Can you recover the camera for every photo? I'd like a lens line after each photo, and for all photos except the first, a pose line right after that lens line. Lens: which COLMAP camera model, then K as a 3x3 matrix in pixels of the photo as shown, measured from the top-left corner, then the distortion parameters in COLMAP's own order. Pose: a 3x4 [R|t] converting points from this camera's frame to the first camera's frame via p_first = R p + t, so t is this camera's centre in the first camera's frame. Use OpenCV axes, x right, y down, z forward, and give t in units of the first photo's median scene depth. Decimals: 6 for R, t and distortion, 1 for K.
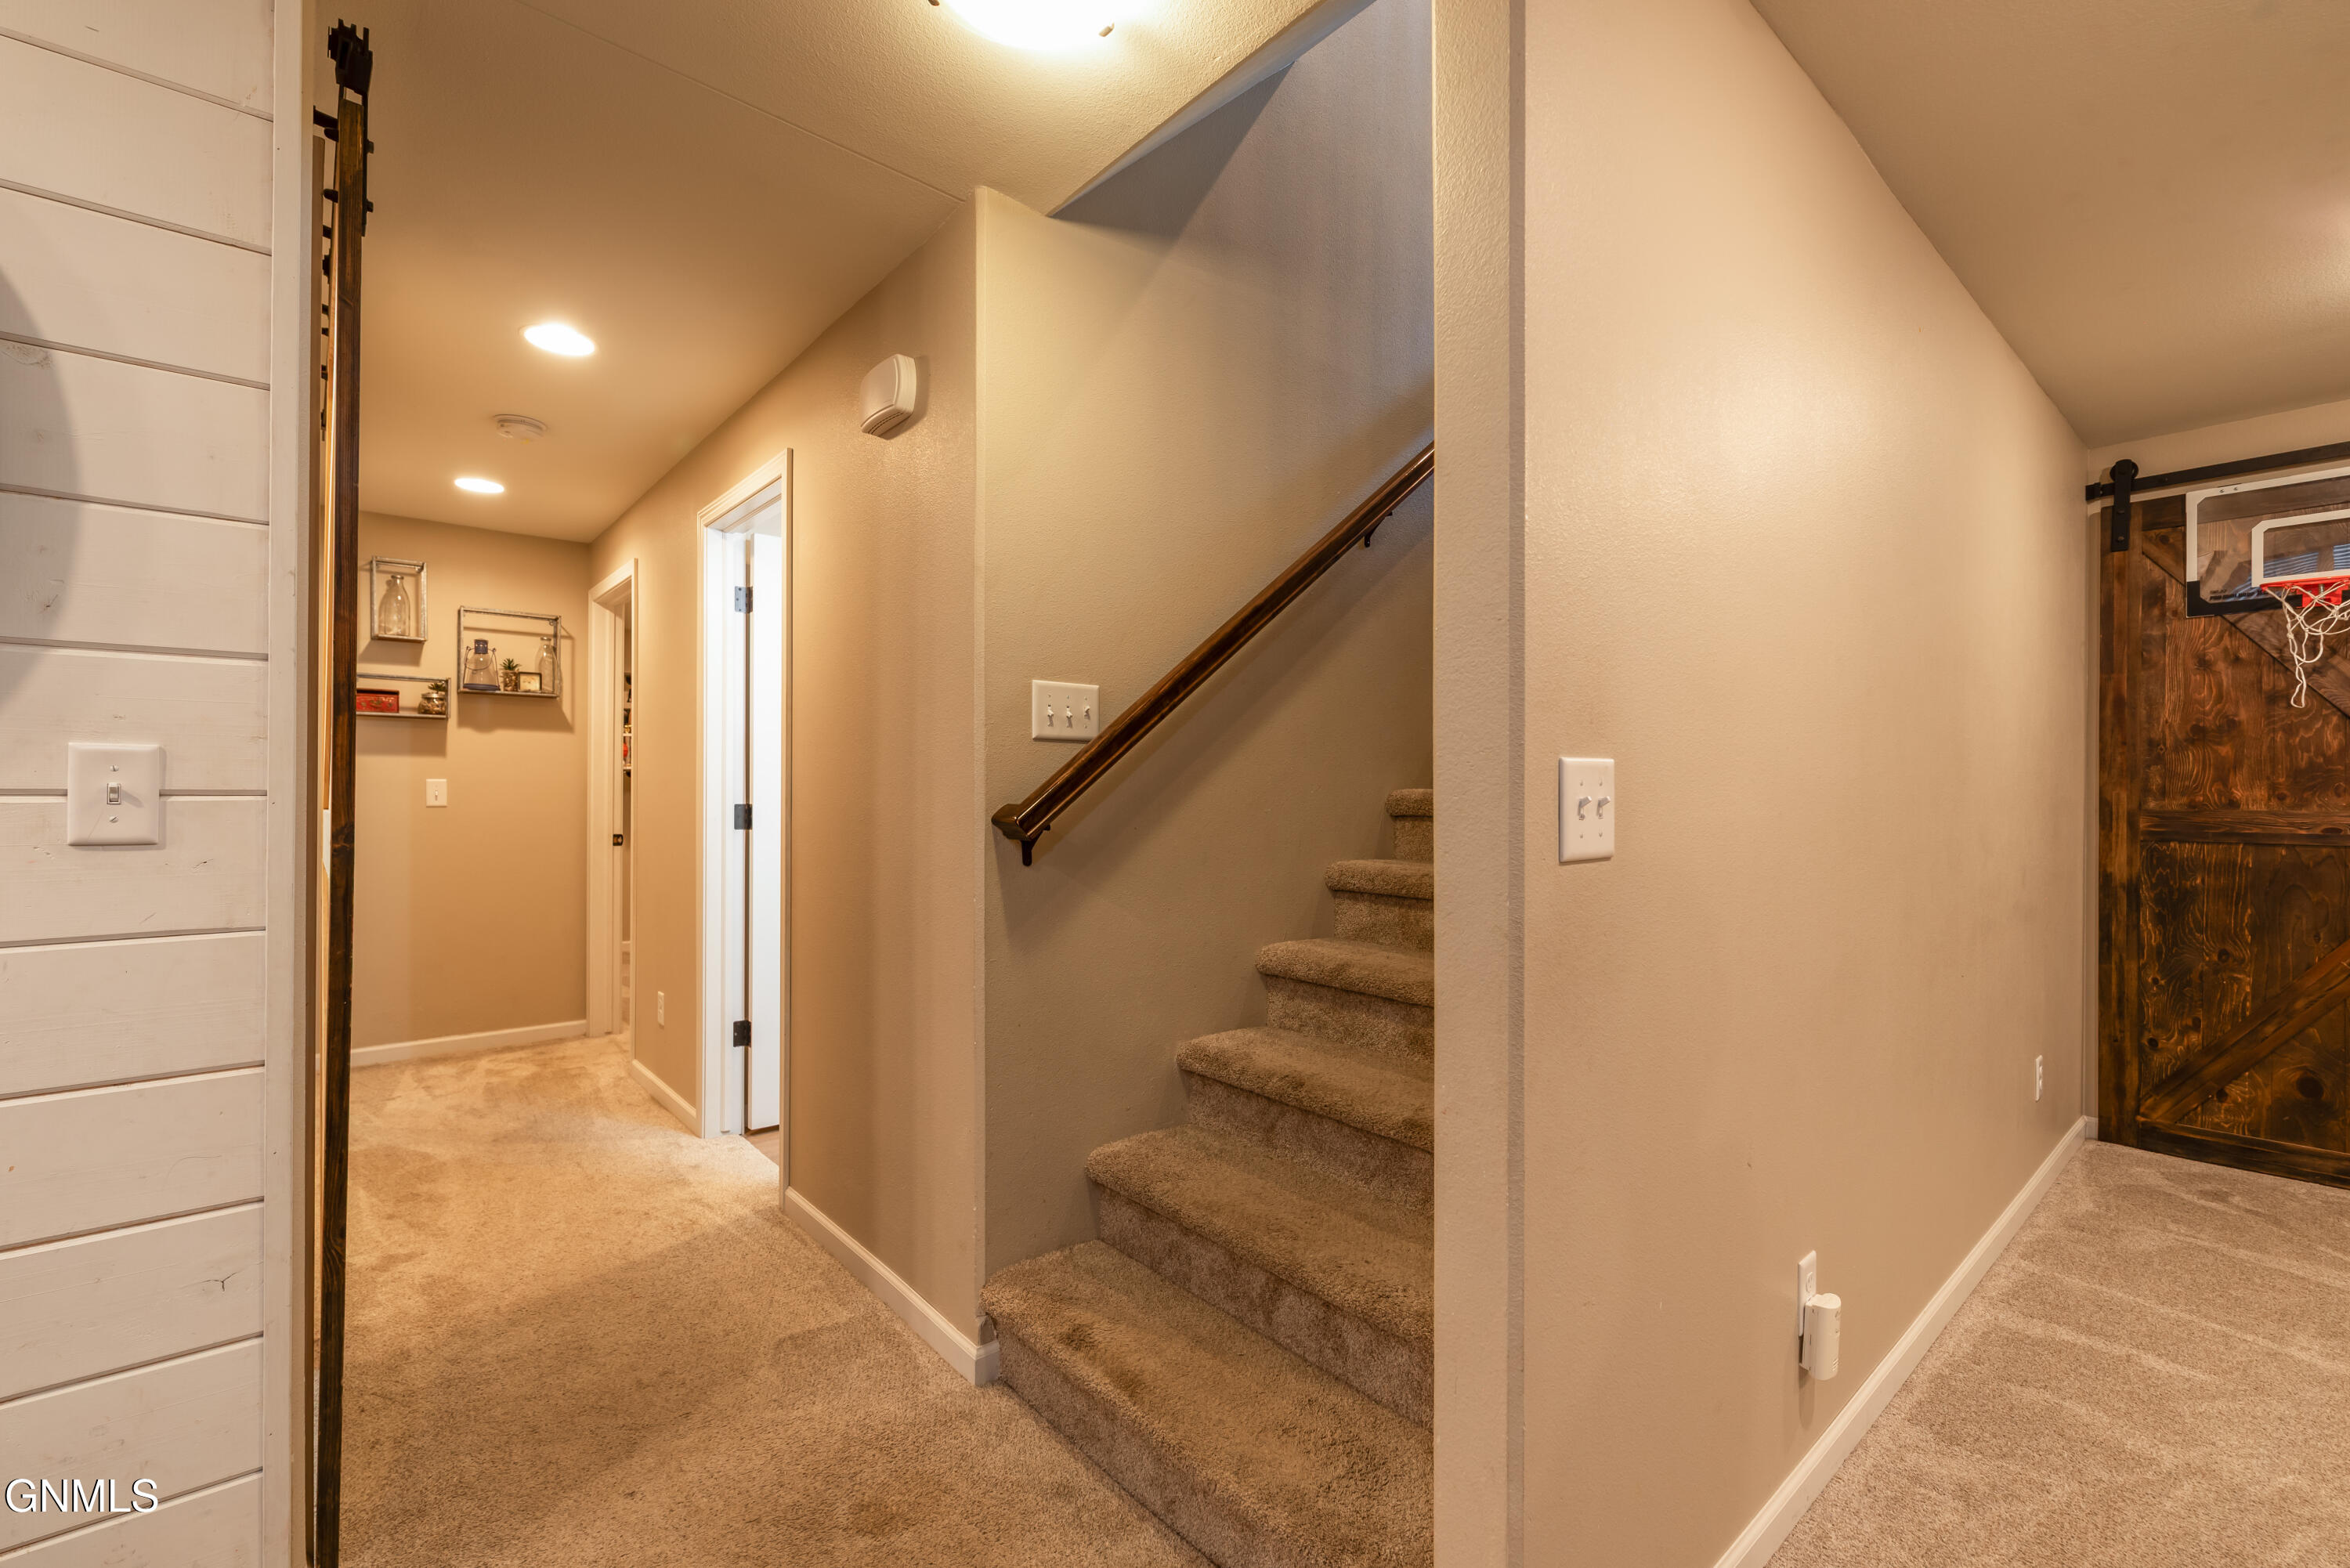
lens RADIAL K [[1007.4, 0, 1187.0], [0, 1007.4, 798.3], [0, 0, 1]] dist [0.000213, -0.000326]
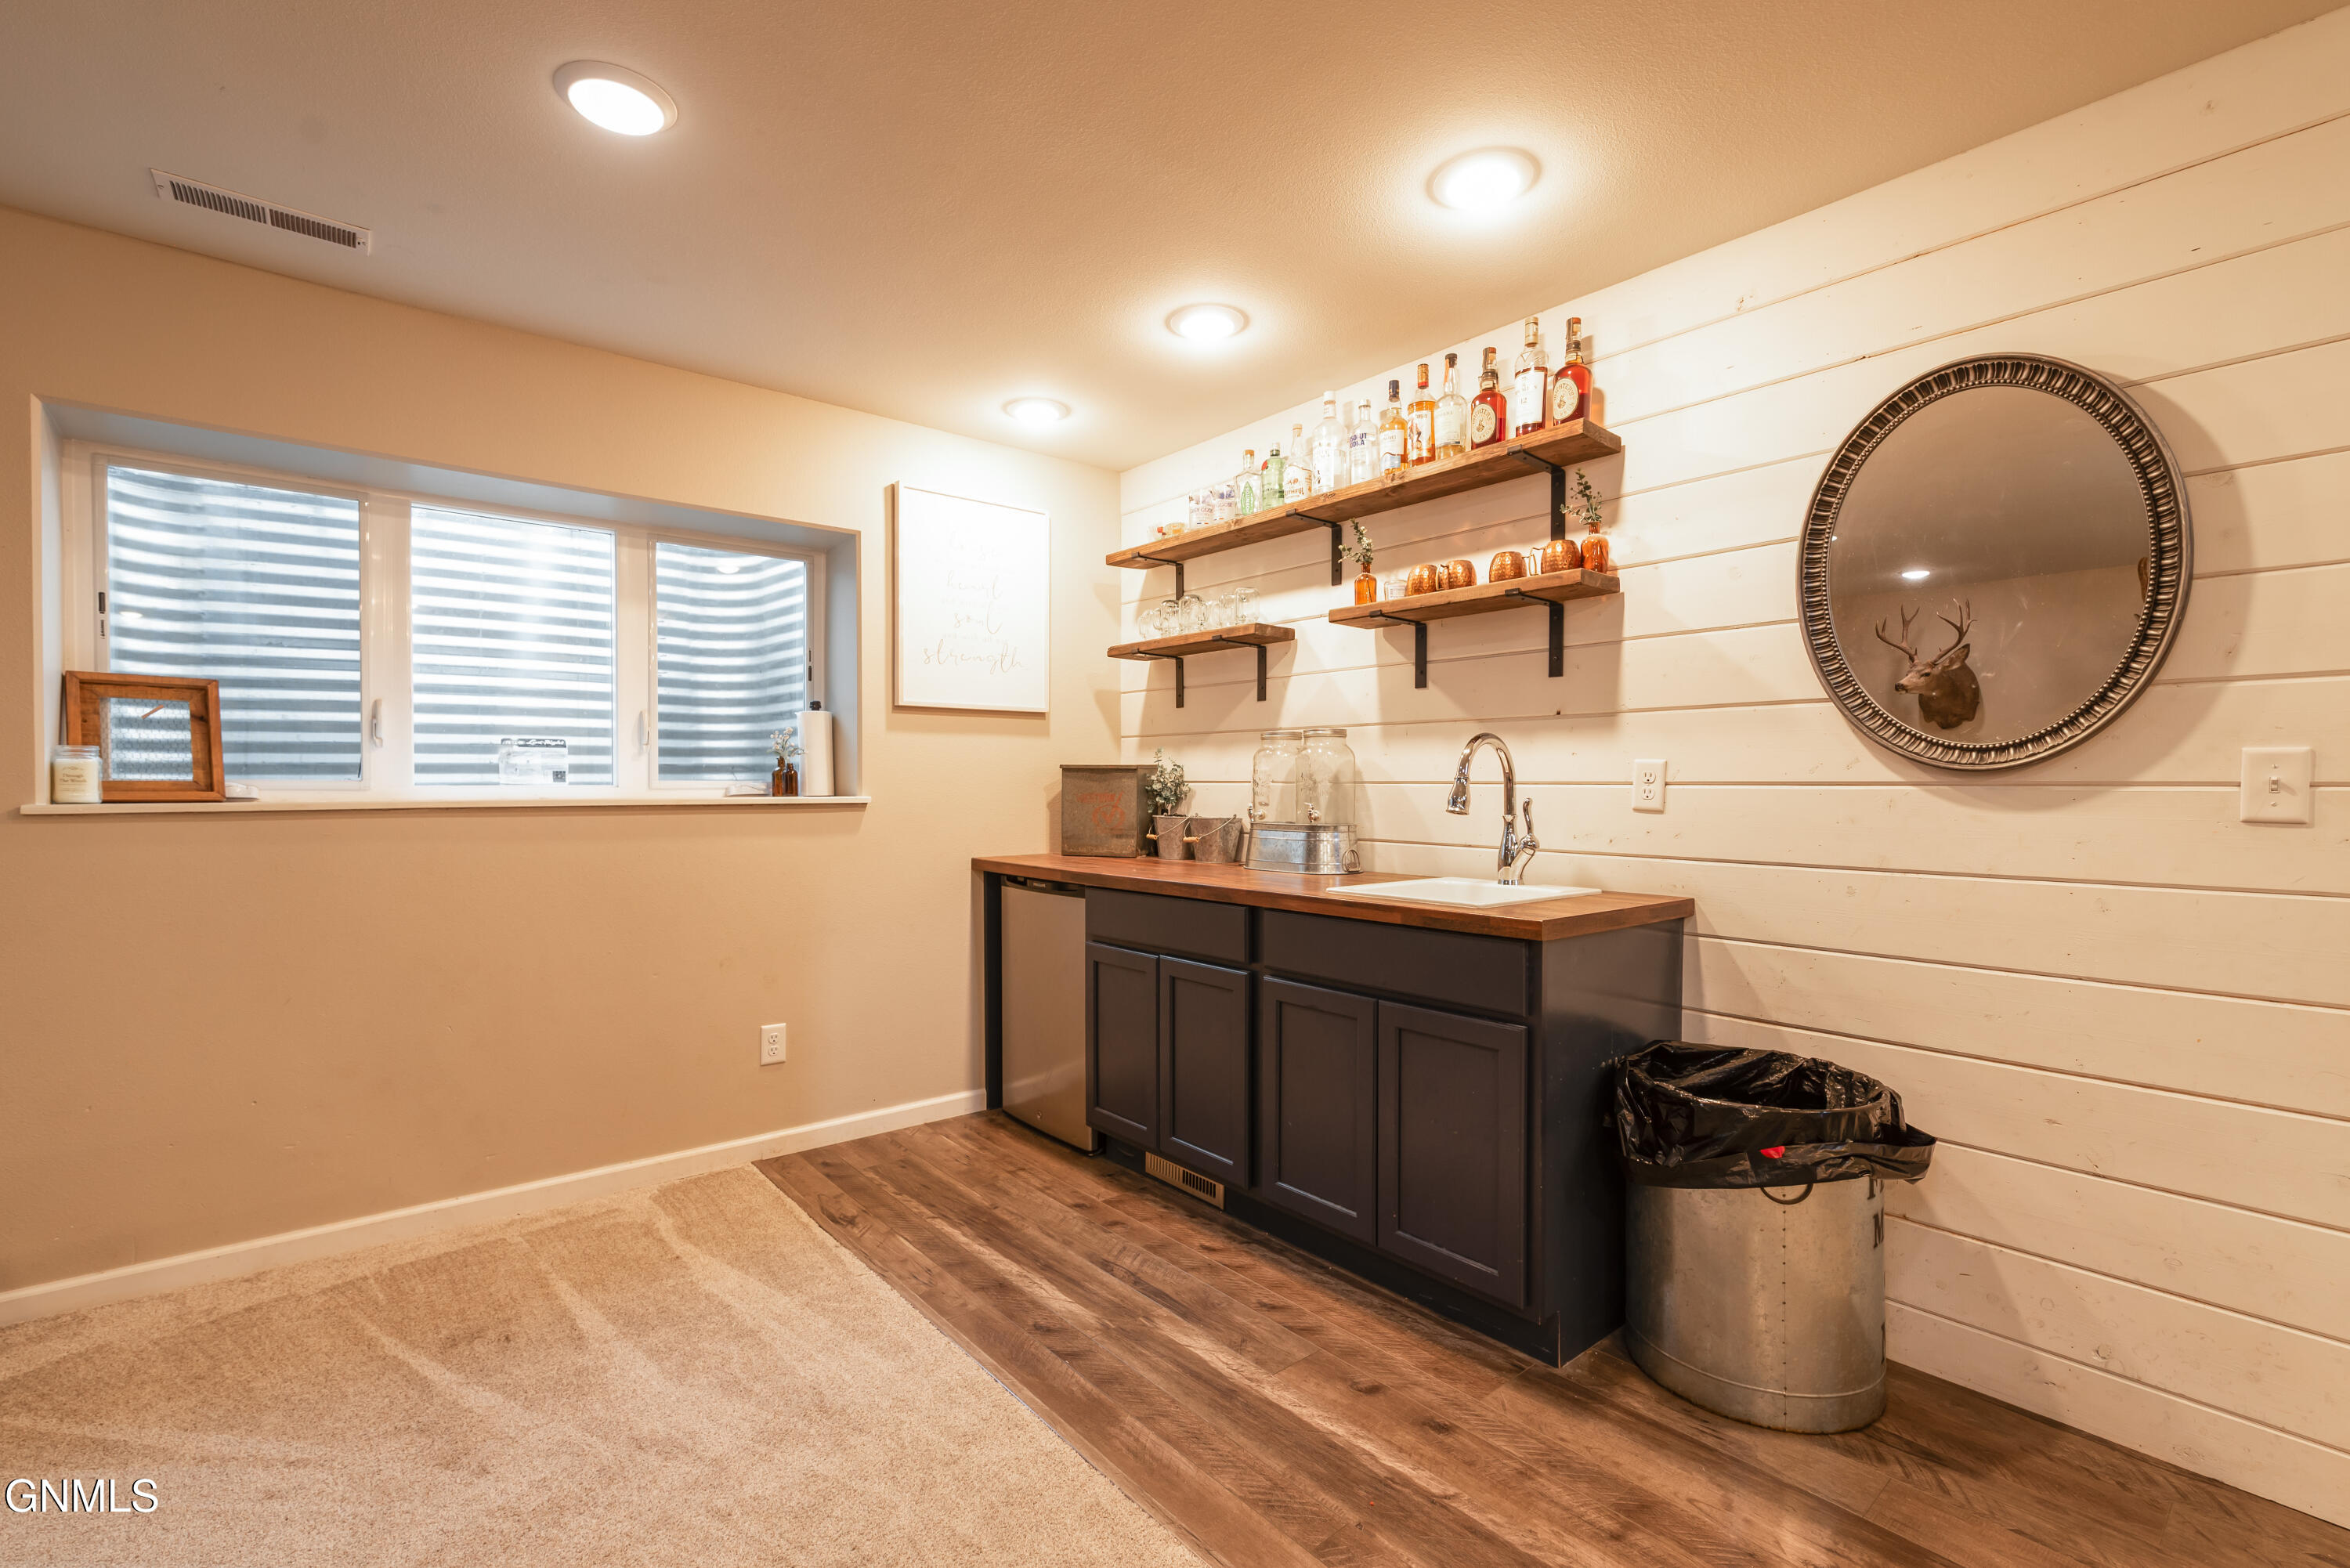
lens RADIAL K [[1007.4, 0, 1214.0], [0, 1007.4, 794.0], [0, 0, 1]] dist [0.000213, -0.000326]
pose [[-0.024724, 0.009904, -0.999645, 0.318434], [-0.007173, 0.999923, 0.010084, 0.004126], [0.999669, 0.007420, -0.024651, -0.386575]]
